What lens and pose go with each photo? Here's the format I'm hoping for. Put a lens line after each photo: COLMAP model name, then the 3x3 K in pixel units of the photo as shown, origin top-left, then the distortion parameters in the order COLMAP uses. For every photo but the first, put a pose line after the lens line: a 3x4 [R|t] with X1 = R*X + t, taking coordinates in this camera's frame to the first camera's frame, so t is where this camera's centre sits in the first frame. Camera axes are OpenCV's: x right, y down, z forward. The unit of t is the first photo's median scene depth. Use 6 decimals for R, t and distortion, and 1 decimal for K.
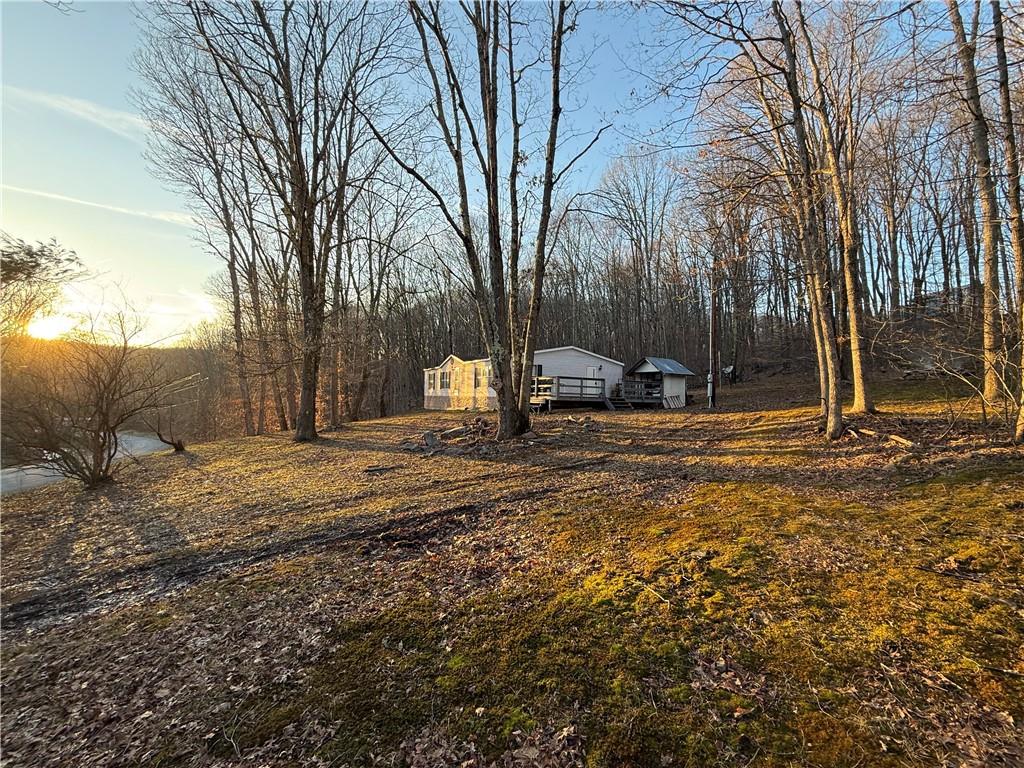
lens RADIAL K [[408.9, 0, 509.9], [0, 408.9, 380.6], [0, 0, 1]] dist [-0.000791, 0.000206]
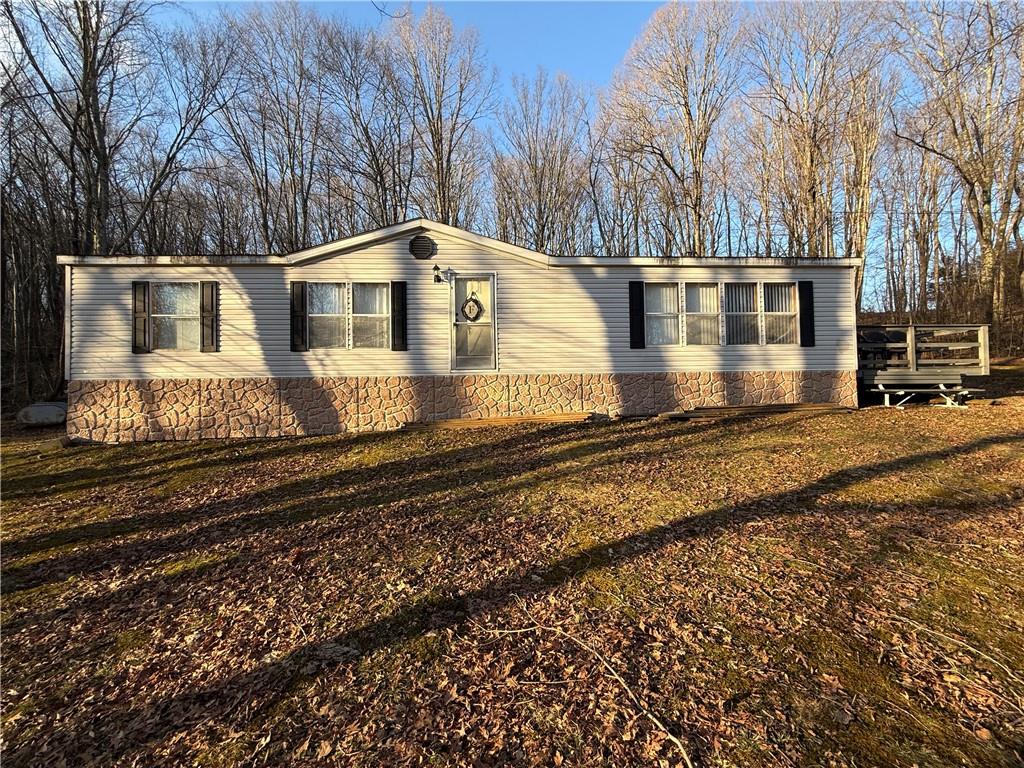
lens RADIAL K [[408.9, 0, 506.5], [0, 408.9, 382.3], [0, 0, 1]] dist [-0.000791, 0.000206]
pose [[0.437376, -0.006297, 0.899257, -0.443562], [-0.013769, 0.999811, 0.013698, 0.045574], [-0.899174, -0.018373, 0.437206, 1.027139]]
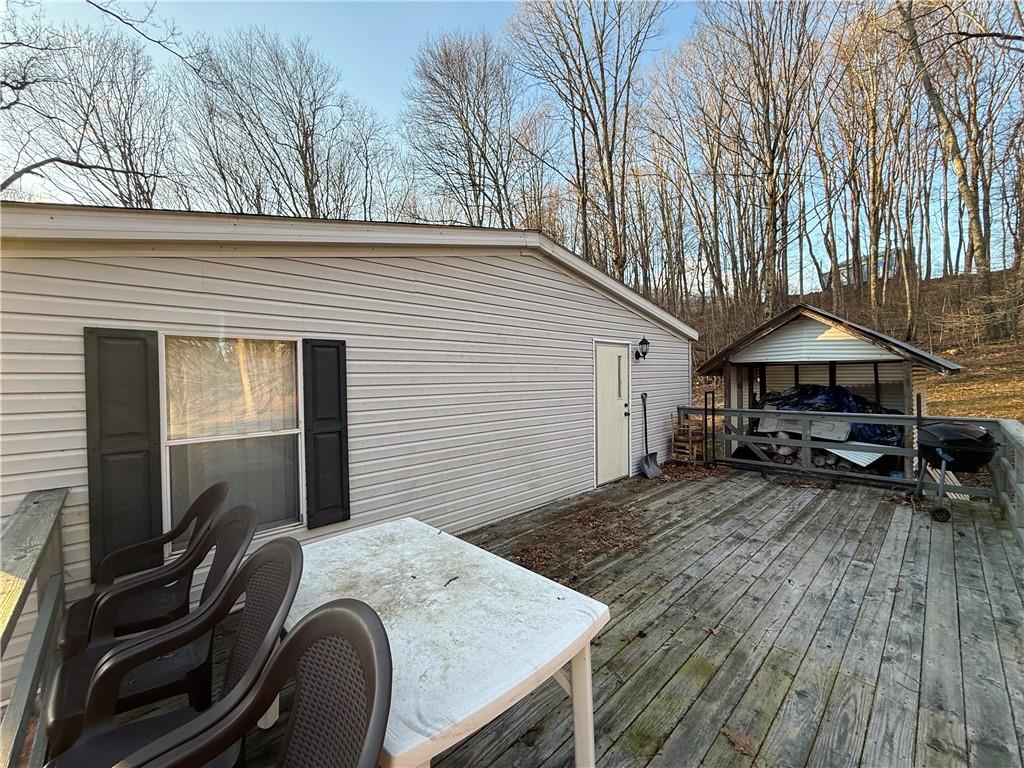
lens RADIAL K [[408.9, 0, 506.4], [0, 408.9, 379.6], [0, 0, 1]] dist [-0.000791, 0.000206]
pose [[0.970994, -0.042756, 0.235250, 0.094110], [0.031708, 0.998218, 0.050545, -0.029507], [-0.236992, -0.041620, 0.970620, 0.819811]]
